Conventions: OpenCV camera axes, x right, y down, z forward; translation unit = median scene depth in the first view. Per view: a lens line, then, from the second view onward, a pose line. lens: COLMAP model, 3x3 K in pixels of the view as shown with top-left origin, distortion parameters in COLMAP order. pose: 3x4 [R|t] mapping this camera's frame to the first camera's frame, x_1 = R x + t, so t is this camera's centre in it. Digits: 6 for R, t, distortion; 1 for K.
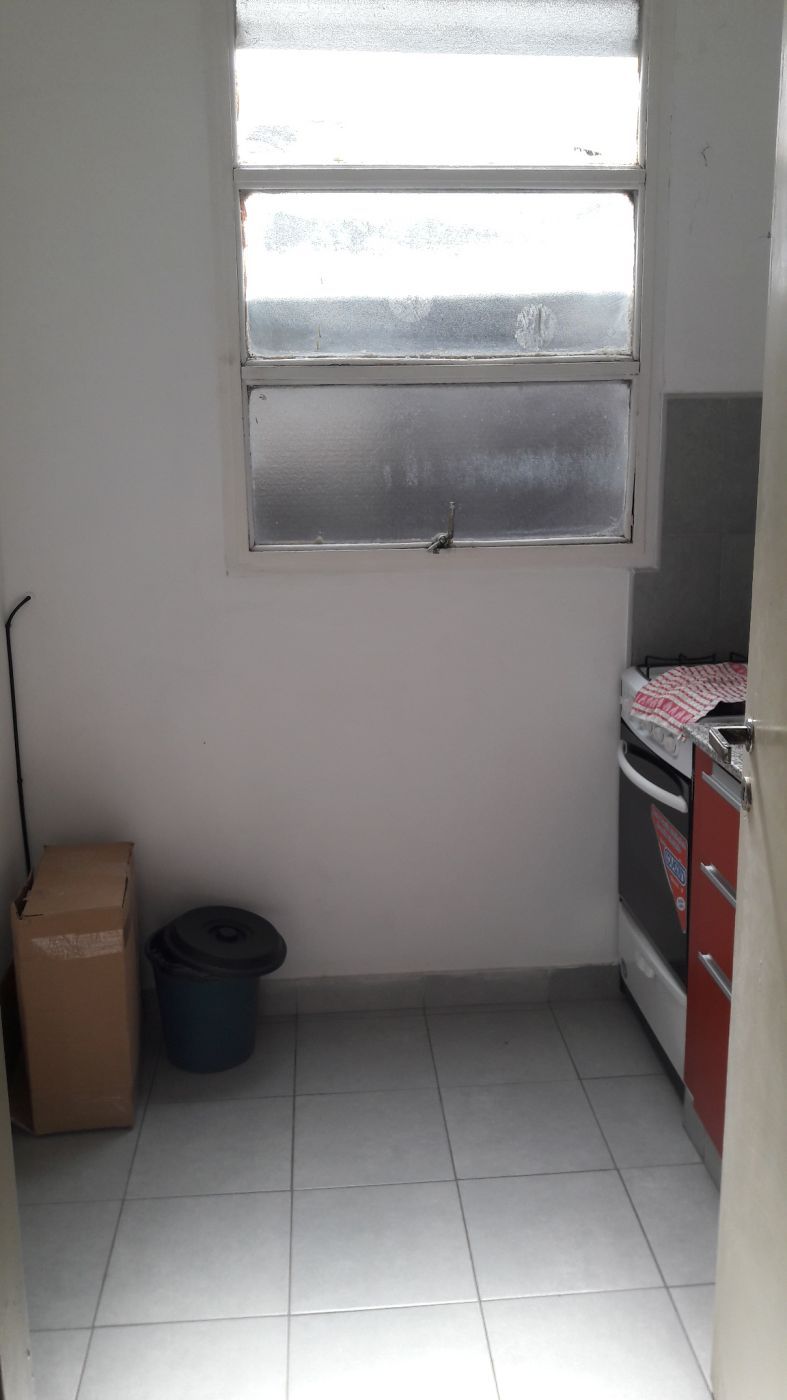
lens RADIAL K [[1111.3, 0, 393.5], [0, 1111.3, 700.0], [0, 0, 1]] dist [0.124916, -0.274726]
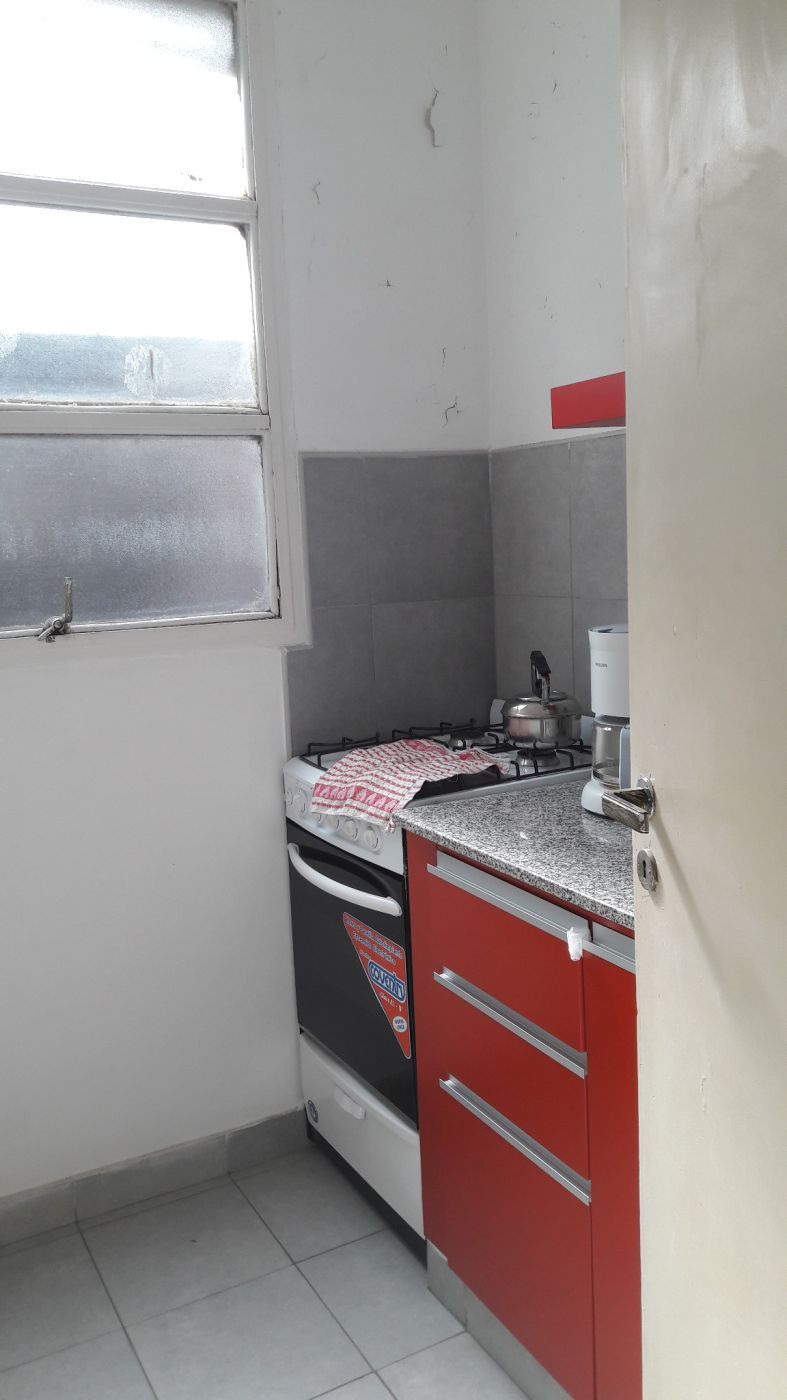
lens RADIAL K [[1111.3, 0, 393.5], [0, 1111.3, 700.0], [0, 0, 1]] dist [0.124916, -0.274726]
pose [[0.912436, -0.083783, 0.400552, -0.065126], [0.124038, 0.989393, -0.075600, 0.001043], [-0.389969, 0.118663, 0.913150, 0.180769]]
